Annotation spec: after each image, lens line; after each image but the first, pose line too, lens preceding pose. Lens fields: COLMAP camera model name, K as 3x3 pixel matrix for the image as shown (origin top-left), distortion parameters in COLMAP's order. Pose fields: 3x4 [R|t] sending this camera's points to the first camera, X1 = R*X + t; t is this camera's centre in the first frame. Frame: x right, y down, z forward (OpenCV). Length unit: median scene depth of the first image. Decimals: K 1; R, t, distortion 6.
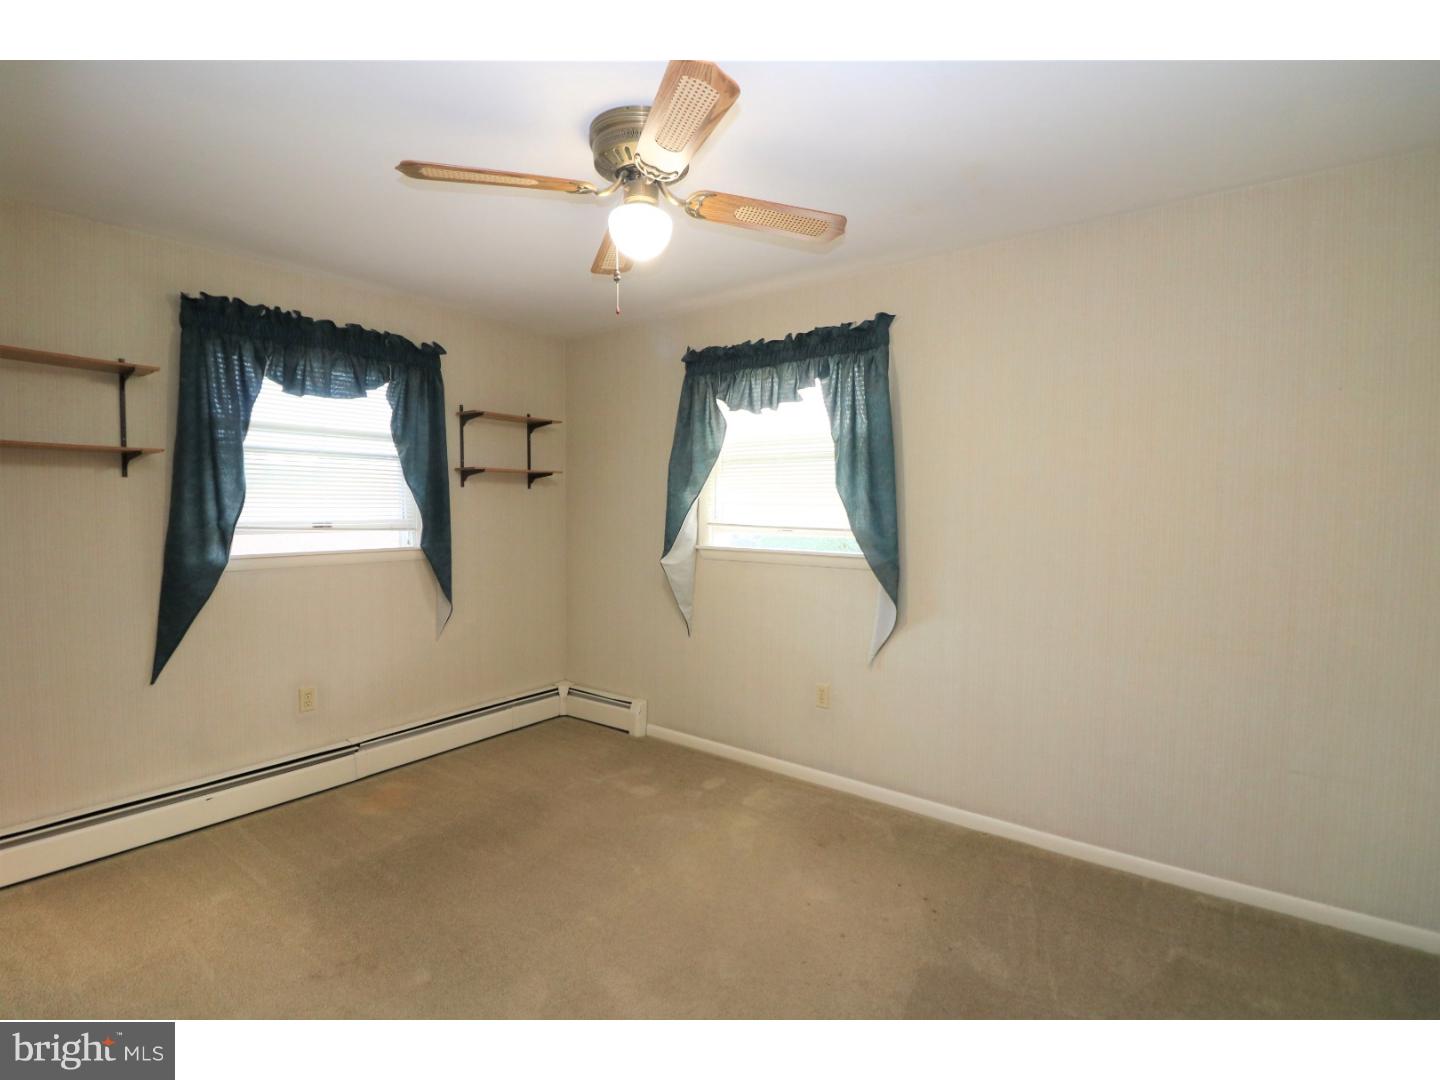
lens RADIAL K [[651.0, 0, 720.0], [0, 651.0, 540.0], [0, 0, 1]] dist [0.000189, -0.000245]
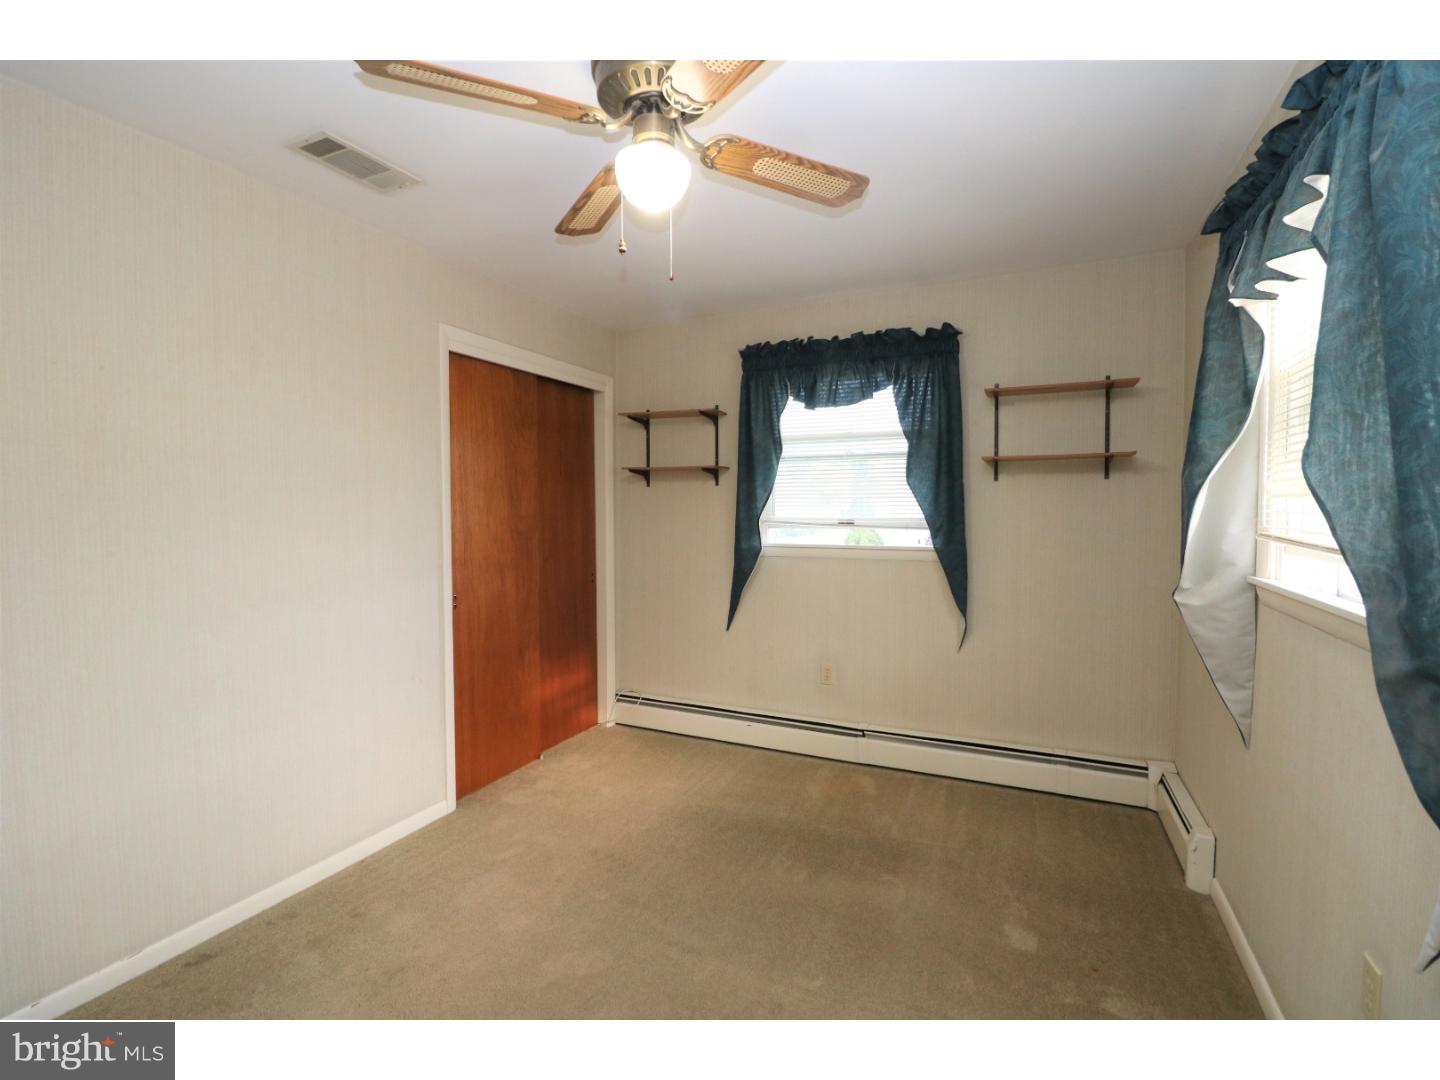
lens RADIAL K [[660.2, 0, 720.0], [0, 660.2, 540.0], [0, 0, 1]] dist [0.003227, 0.000246]
pose [[0.228155, 0.045460, -0.972563, 0.424317], [-0.044309, 0.998359, 0.036272, -0.023175], [0.972616, 0.034818, 0.229795, 0.527998]]
